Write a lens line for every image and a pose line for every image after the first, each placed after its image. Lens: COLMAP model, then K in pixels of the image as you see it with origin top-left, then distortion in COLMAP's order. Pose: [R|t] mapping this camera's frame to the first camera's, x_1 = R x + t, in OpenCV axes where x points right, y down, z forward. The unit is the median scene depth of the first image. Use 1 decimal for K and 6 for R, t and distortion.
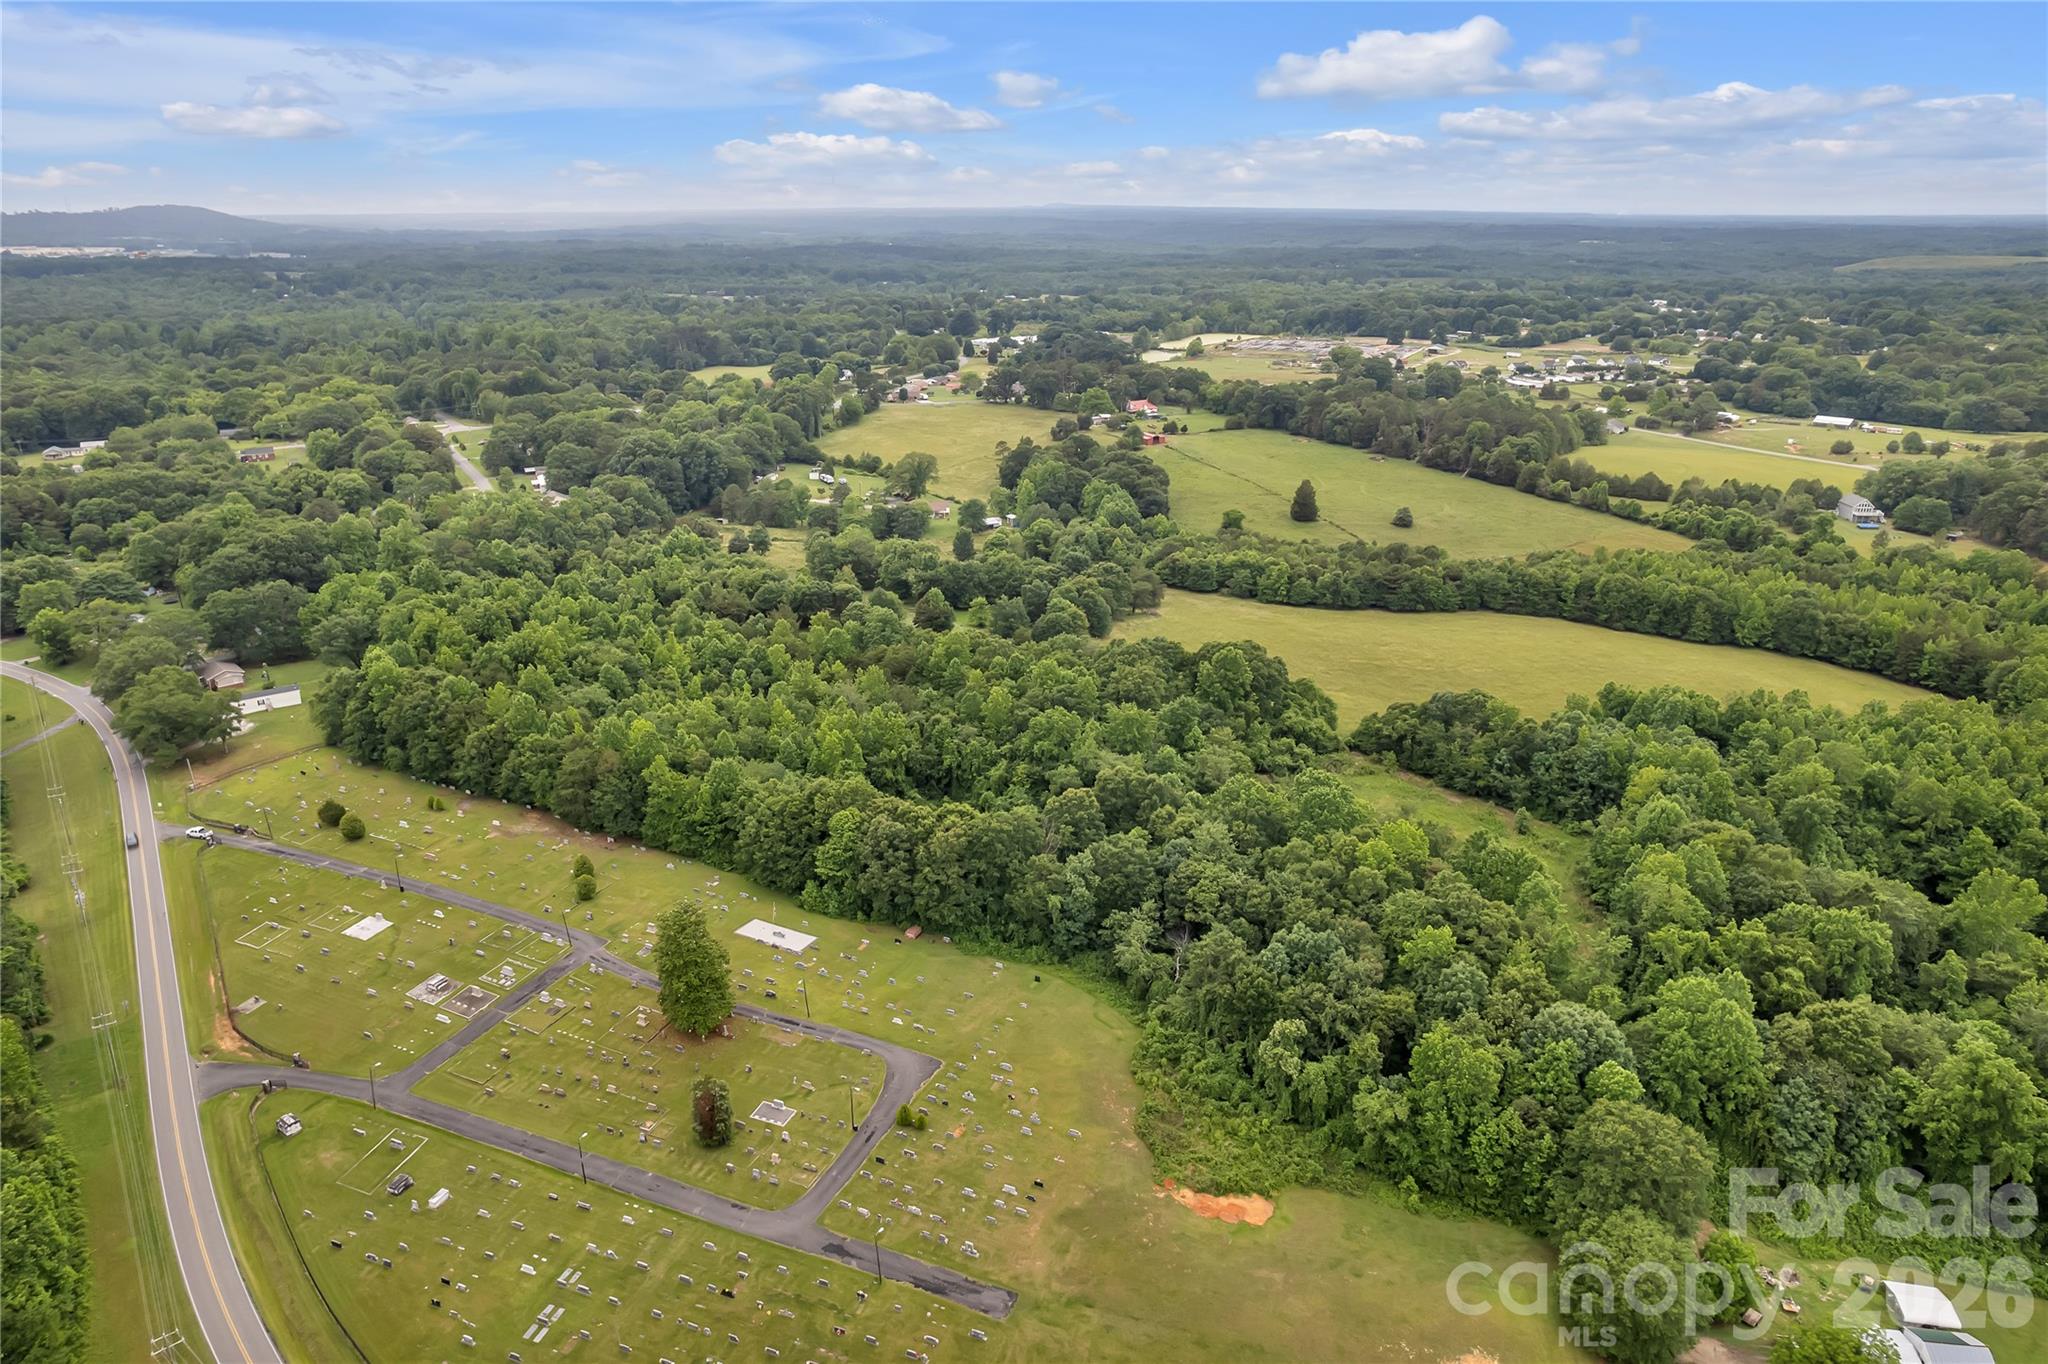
lens RADIAL K [[1343.0, 0, 1024.0], [0, 1343.0, 682.0], [0, 0, 1]] dist [-0.078931, 0.070718]
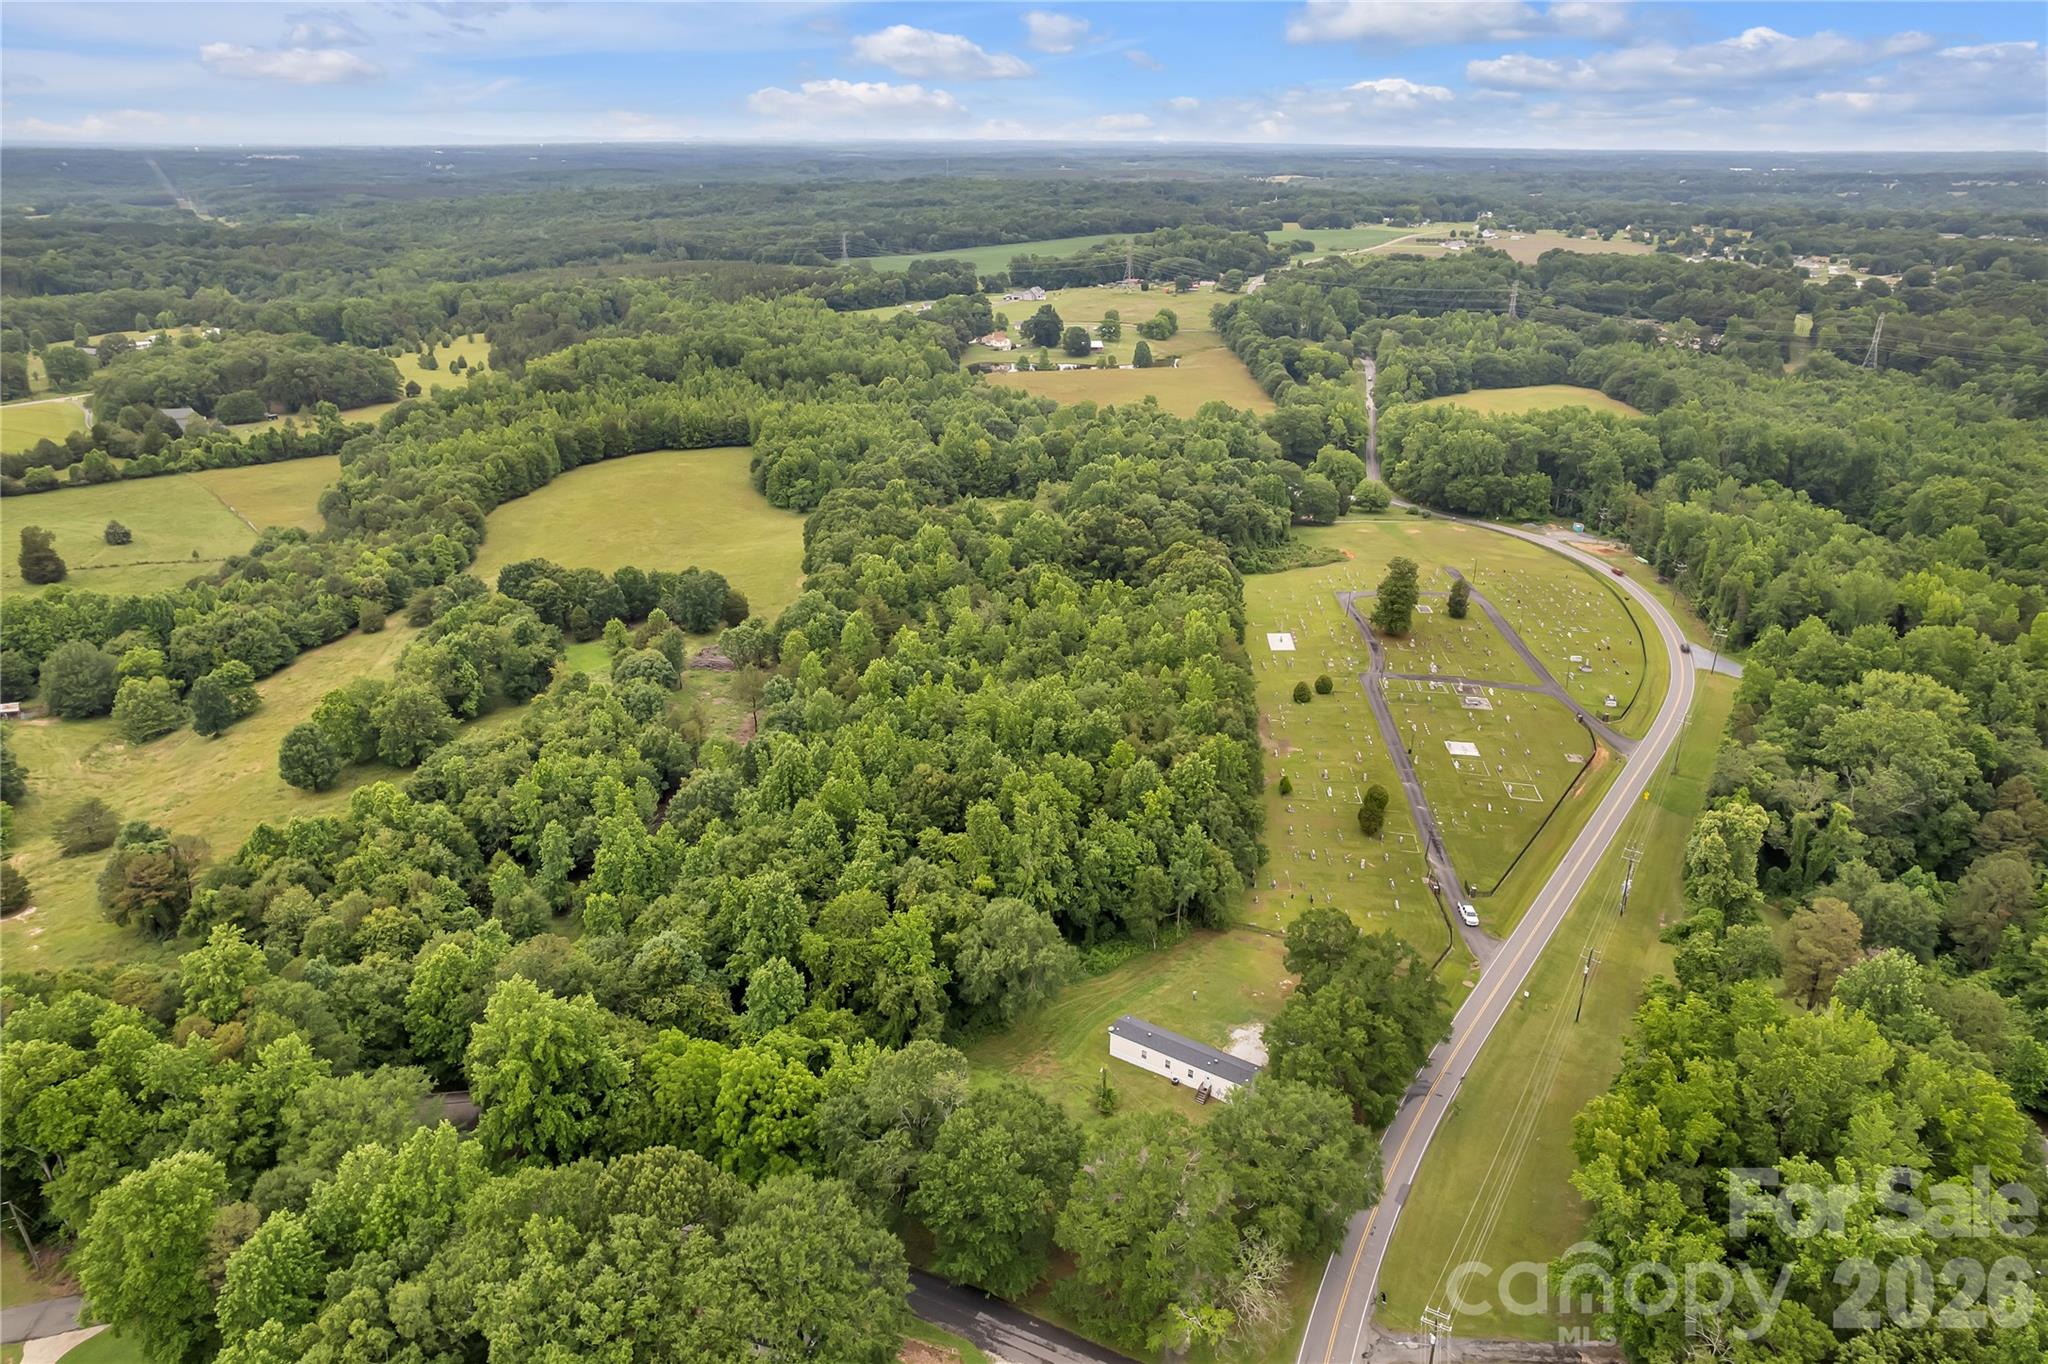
lens RADIAL K [[1321.5, 0, 1024.0], [0, 1321.5, 682.0], [0, 0, 1]] dist [-0.082681, 0.076214]
pose [[-0.336558, -0.366824, 0.867277, -0.832967], [0.316539, 0.823340, 0.471078, -0.331552], [-0.886866, 0.433072, -0.160987, 0.922176]]
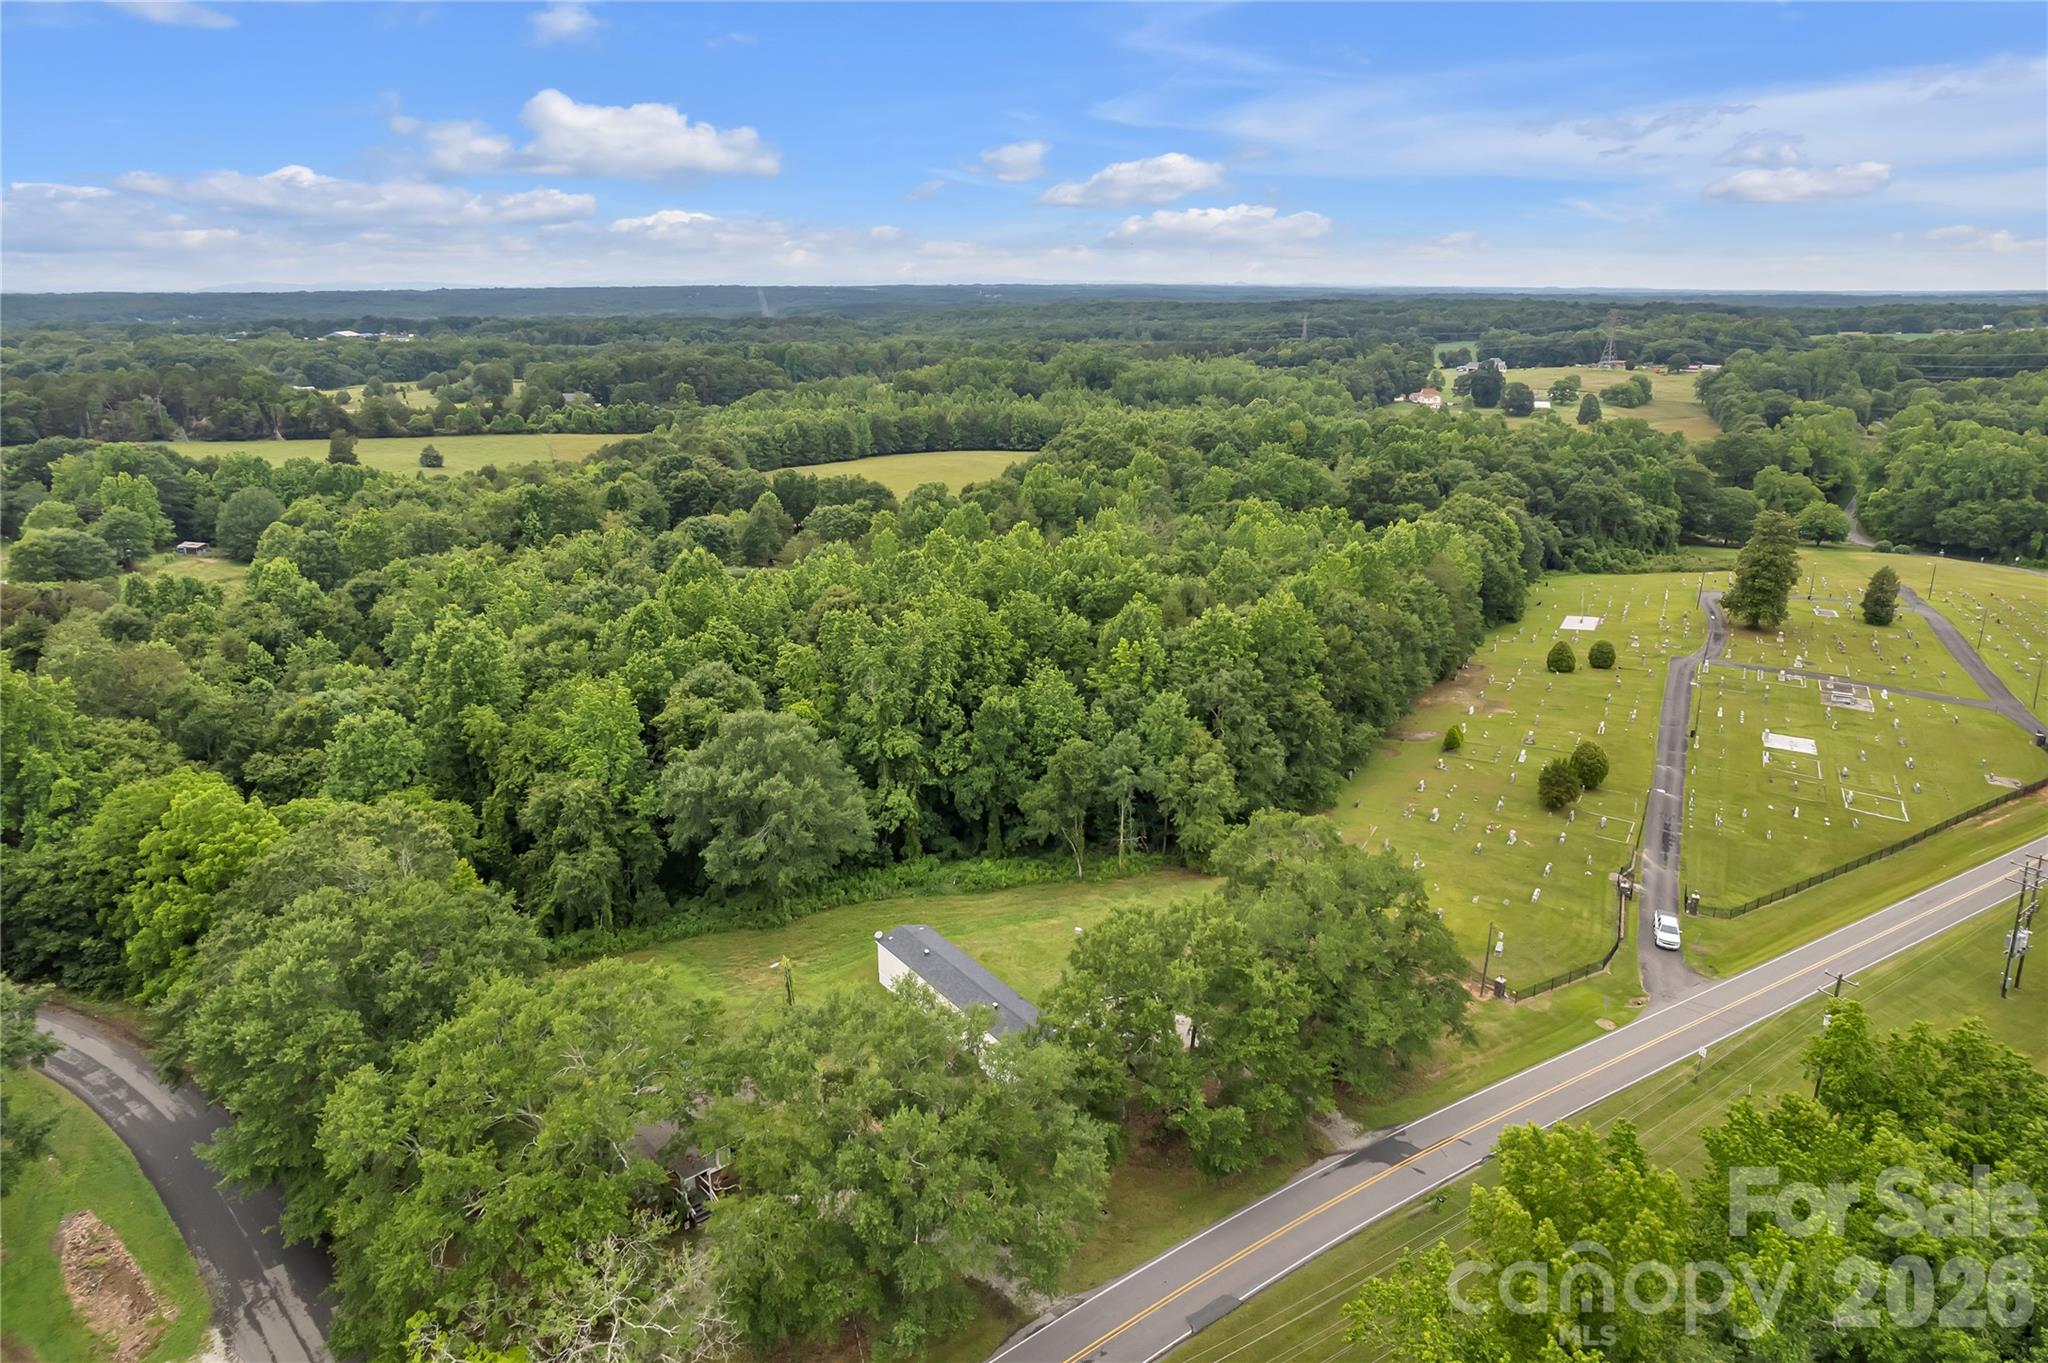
lens RADIAL K [[1343.0, 0, 1024.0], [0, 1343.0, 681.5], [0, 0, 1]] dist [-0.078931, 0.070718]
pose [[0.040183, -0.288126, 0.956749, -0.740818], [0.341713, 0.903750, 0.257813, -0.112366], [-0.938945, 0.316574, 0.134772, 0.787971]]
